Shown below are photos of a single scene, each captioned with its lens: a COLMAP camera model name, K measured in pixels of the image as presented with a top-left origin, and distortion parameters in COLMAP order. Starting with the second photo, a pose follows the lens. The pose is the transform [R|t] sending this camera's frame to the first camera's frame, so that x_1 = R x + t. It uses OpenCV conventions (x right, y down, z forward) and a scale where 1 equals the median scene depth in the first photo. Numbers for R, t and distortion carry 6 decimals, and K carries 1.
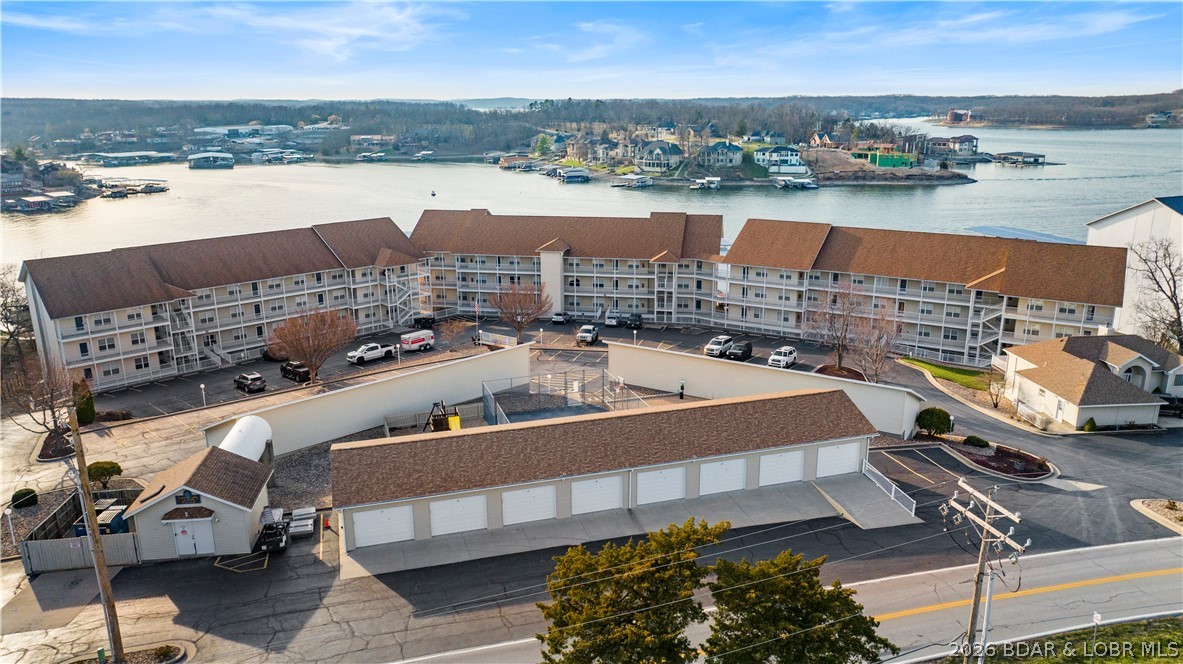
lens RADIAL K [[827.7, 0, 596.5], [0, 827.7, 329.6], [0, 0, 1]] dist [-0.050136, 0.046698]
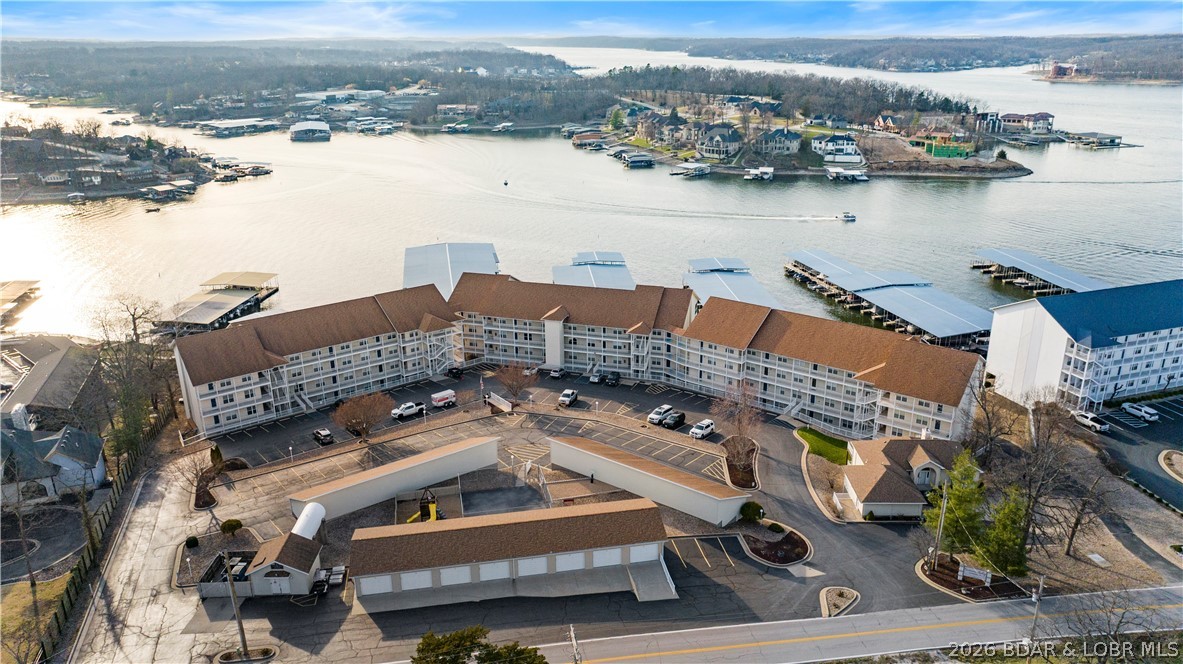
lens RADIAL K [[827.7, 0, 596.5], [0, 827.7, 329.6], [0, 0, 1]] dist [-0.050136, 0.046698]
pose [[0.993795, 0.033324, -0.106117, 0.142797], [-0.025530, 0.996933, 0.073977, -0.167671], [0.108257, -0.070809, 0.991598, -0.260696]]
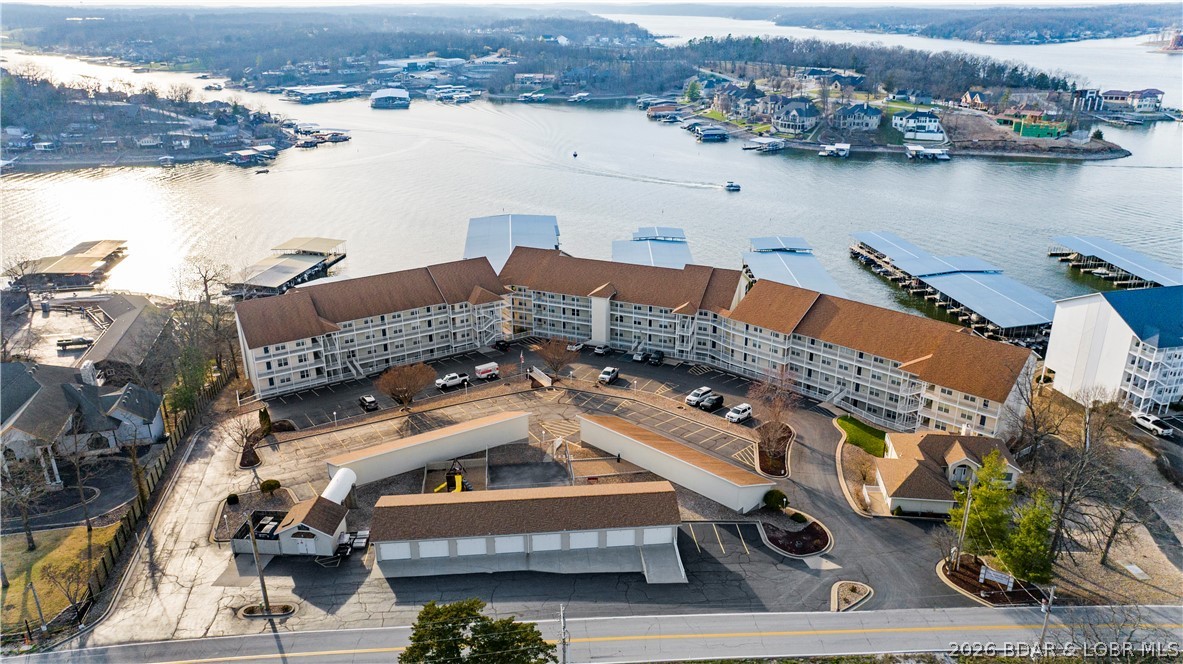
lens RADIAL K [[827.7, 0, 596.5], [0, 827.7, 329.6], [0, 0, 1]] dist [-0.050136, 0.046698]
pose [[0.978189, 0.075298, -0.193590, 0.185442], [-0.054118, 0.992181, 0.112464, -0.179297], [0.200545, -0.099534, 0.974615, -0.257556]]
